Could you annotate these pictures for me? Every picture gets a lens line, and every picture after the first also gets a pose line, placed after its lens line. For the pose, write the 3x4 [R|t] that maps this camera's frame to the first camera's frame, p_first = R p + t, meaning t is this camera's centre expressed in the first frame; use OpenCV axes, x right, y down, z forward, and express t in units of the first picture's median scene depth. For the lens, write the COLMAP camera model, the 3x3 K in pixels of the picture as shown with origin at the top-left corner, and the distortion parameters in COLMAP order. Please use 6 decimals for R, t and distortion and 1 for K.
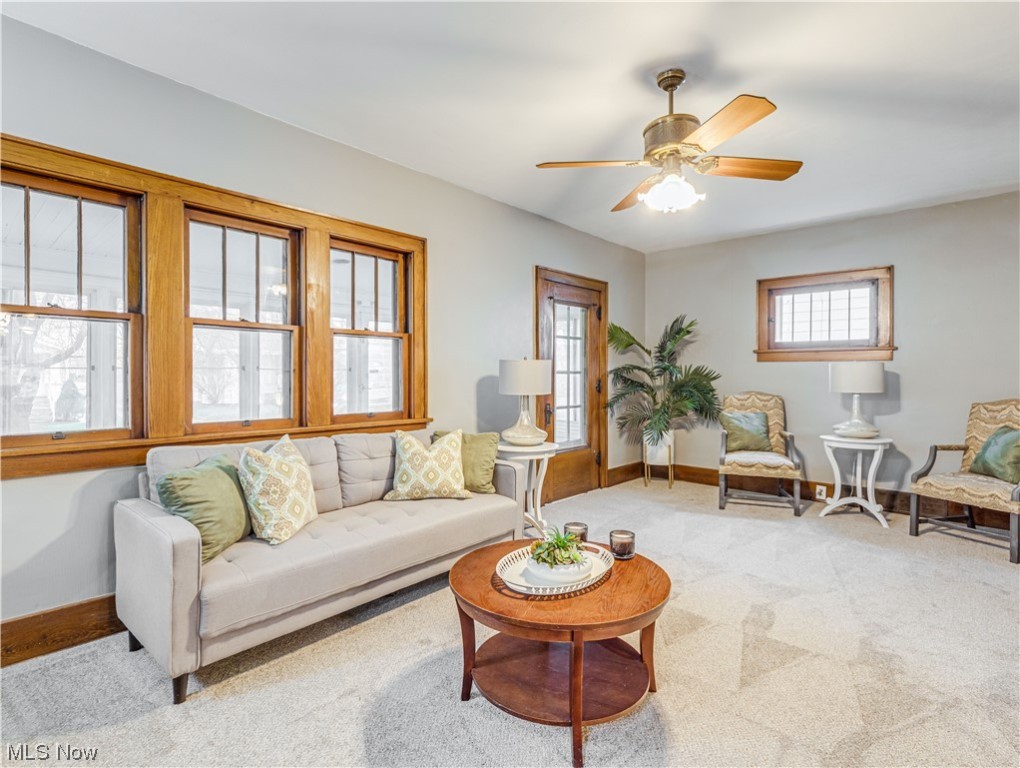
lens RADIAL K [[513.6, 0, 510.0], [0, 513.6, 384.0], [0, 0, 1]] dist [0.001637, 0.000154]
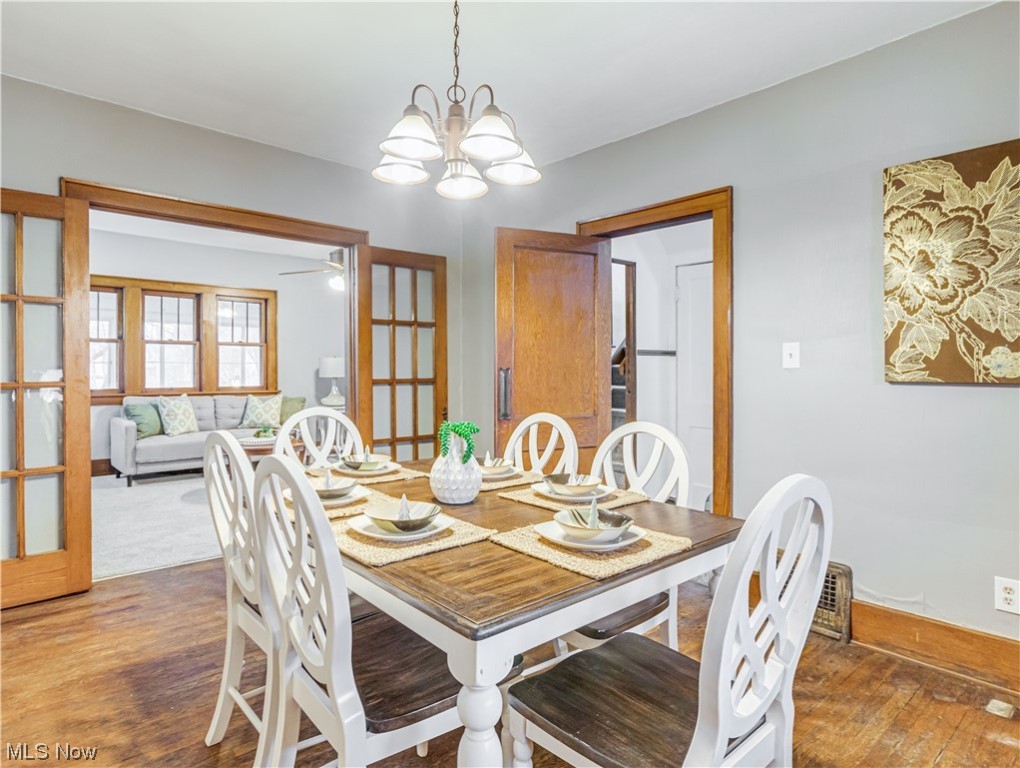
lens RADIAL K [[576.8, 0, 510.0], [0, 576.8, 384.0], [0, 0, 1]] dist [-0.016638, -0.000105]
pose [[0.994366, 0.002865, -0.105966, 1.073144], [-0.002071, 0.999969, 0.007604, 0.034115], [0.105984, -0.007342, 0.994341, -1.144400]]
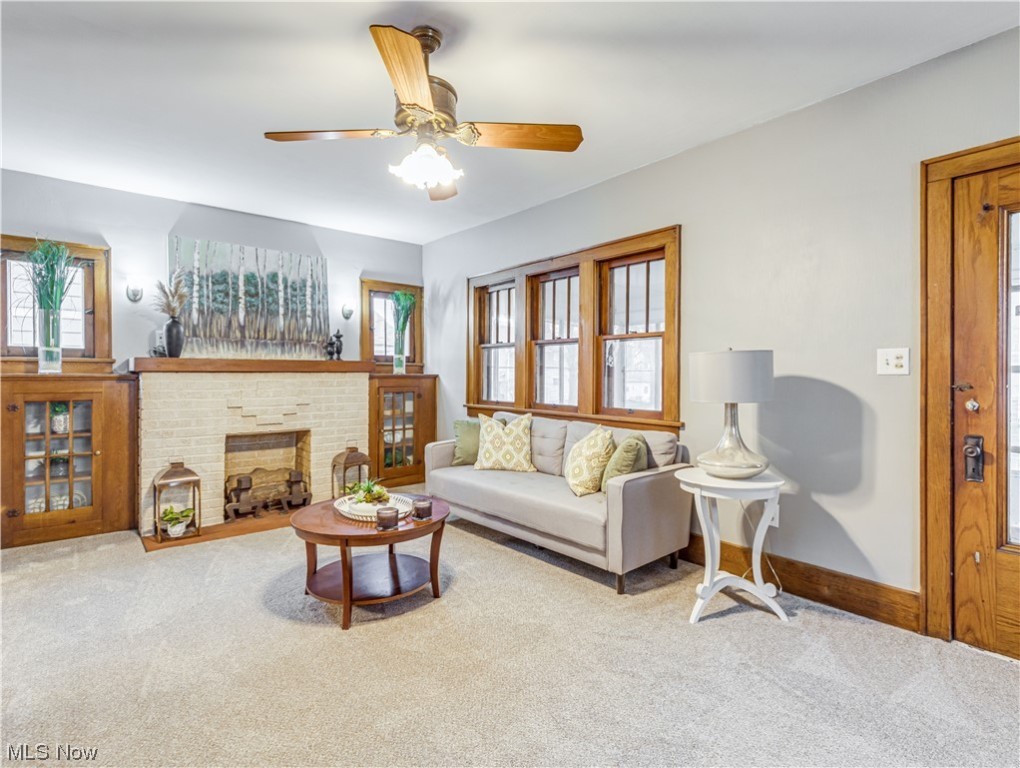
lens RADIAL K [[513.6, 0, 510.0], [0, 513.6, 384.0], [0, 0, 1]] dist [0.001637, 0.000154]
pose [[-0.133459, 0.014645, -0.990946, 0.962542], [-0.020534, 0.999635, 0.017539, -0.012161], [0.990842, 0.022689, -0.133109, 1.021353]]
